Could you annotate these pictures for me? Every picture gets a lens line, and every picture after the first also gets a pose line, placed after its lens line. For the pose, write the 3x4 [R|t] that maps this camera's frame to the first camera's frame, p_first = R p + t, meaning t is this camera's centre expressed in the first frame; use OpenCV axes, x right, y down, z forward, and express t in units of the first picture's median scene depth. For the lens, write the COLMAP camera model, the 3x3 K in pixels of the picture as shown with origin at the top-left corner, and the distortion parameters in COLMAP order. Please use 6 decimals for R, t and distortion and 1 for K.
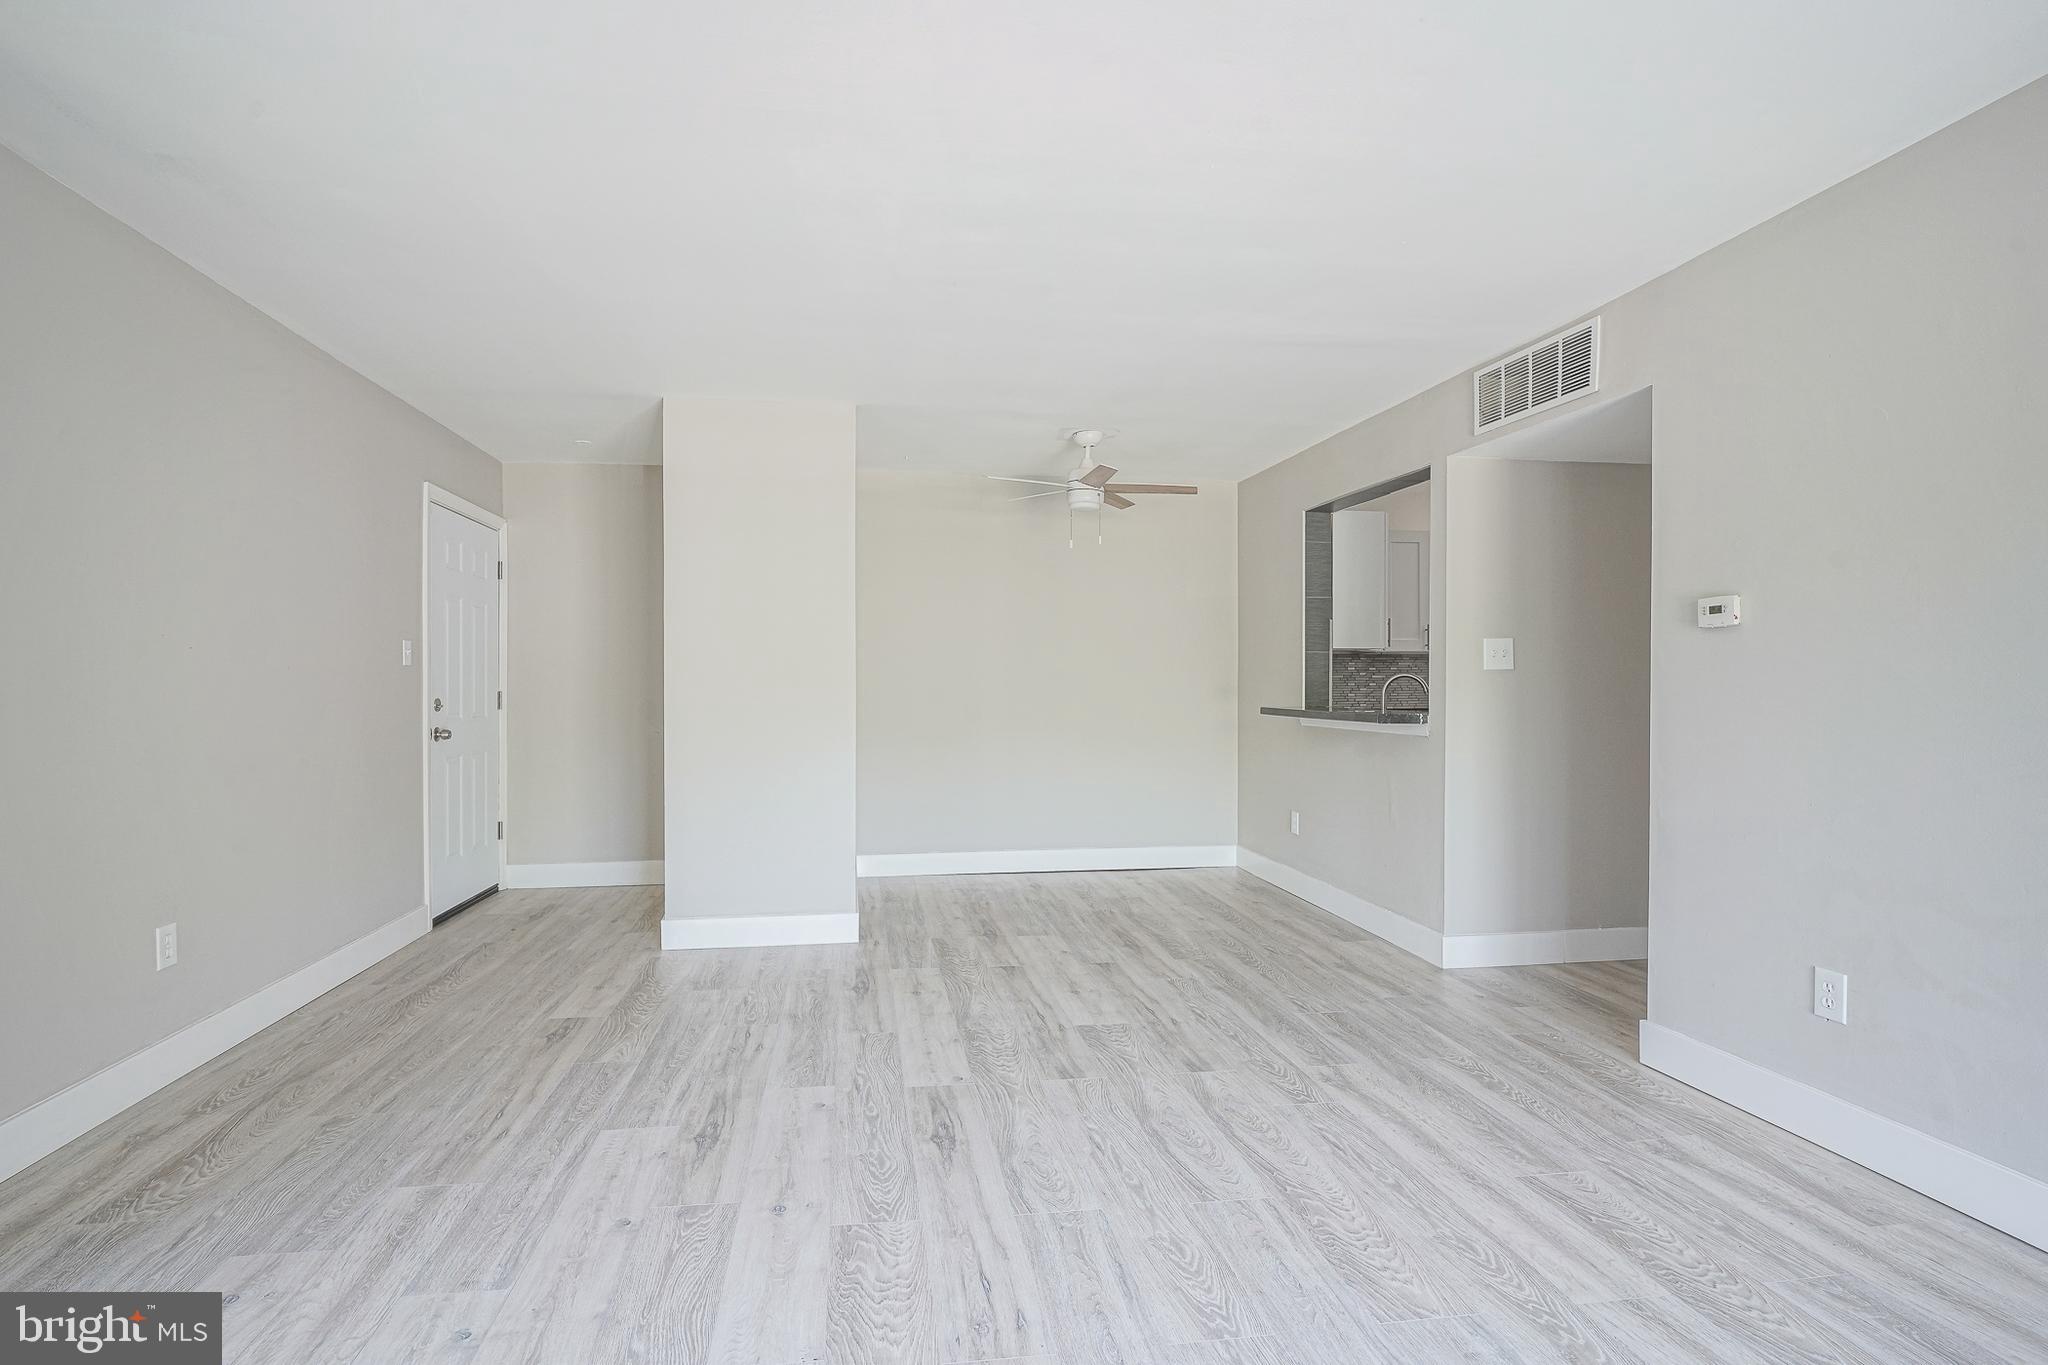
lens RADIAL K [[1016.3, 0, 1022.3], [0, 1016.3, 692.8], [0, 0, 1]] dist [-0.002372, 0.000983]
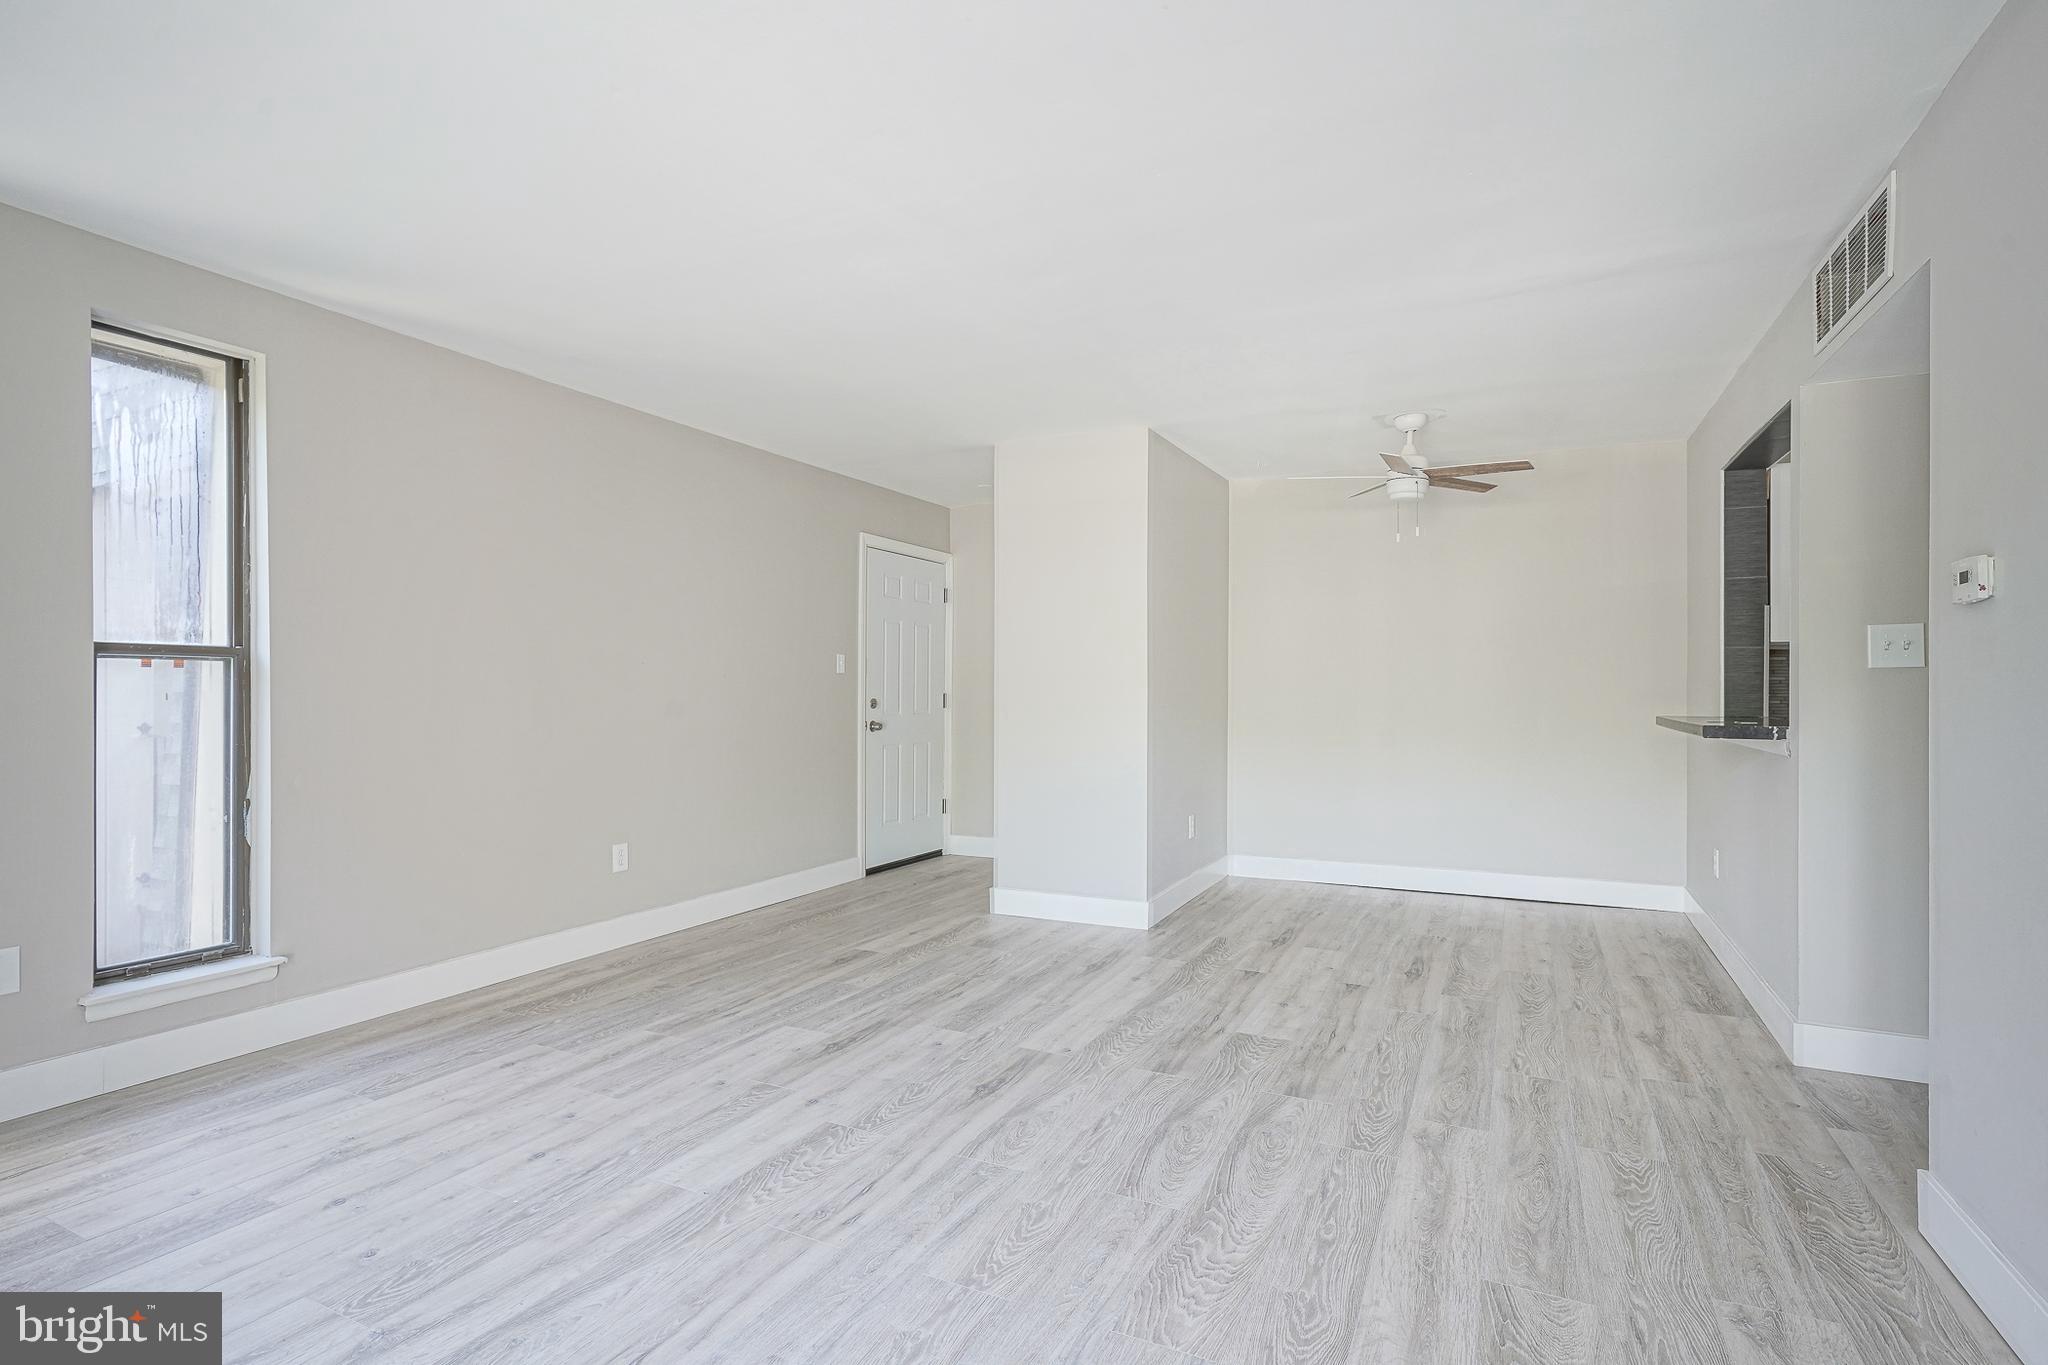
lens RADIAL K [[1014.6, 0, 1039.9], [0, 1014.6, 718.5], [0, 0, 1]] dist [-0.002560, 0.000720]
pose [[0.823063, 0.016458, -0.567711, 0.461928], [-0.004030, 0.999724, 0.023138, -0.001356], [0.567935, -0.016756, 0.822903, 0.081625]]
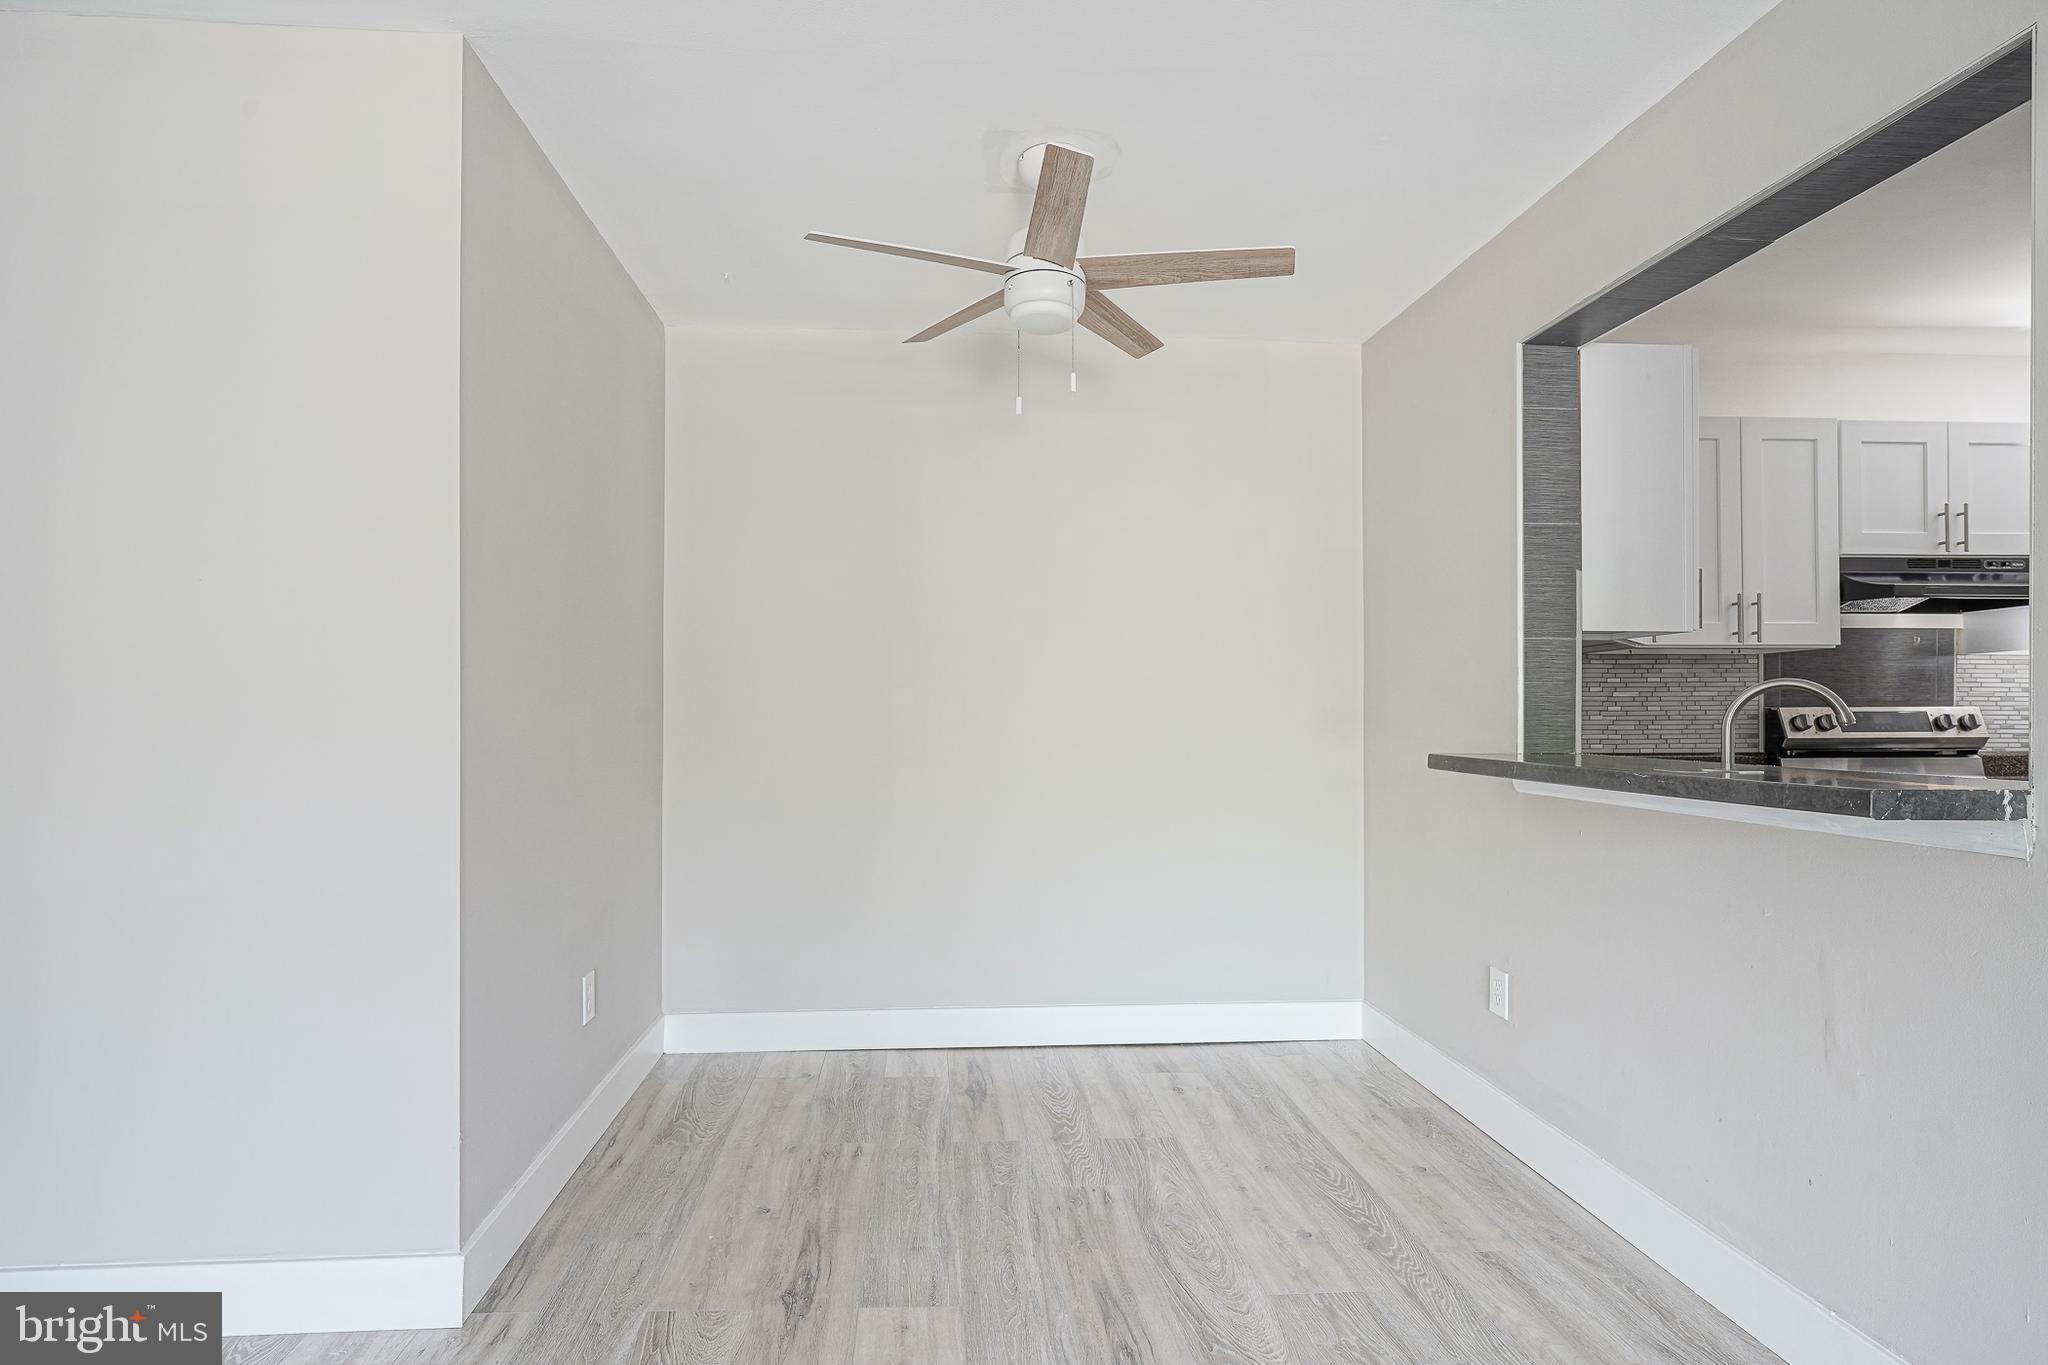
lens RADIAL K [[1005.8, 0, 991.5], [0, 1005.8, 714.2], [0, 0, 1]] dist [-0.019598, 0.000170]
pose [[0.994814, -0.000868, -0.101707, 0.125916], [0.000078, 0.999970, -0.007773, -0.001569], [0.101711, 0.007725, 0.994784, 0.822368]]
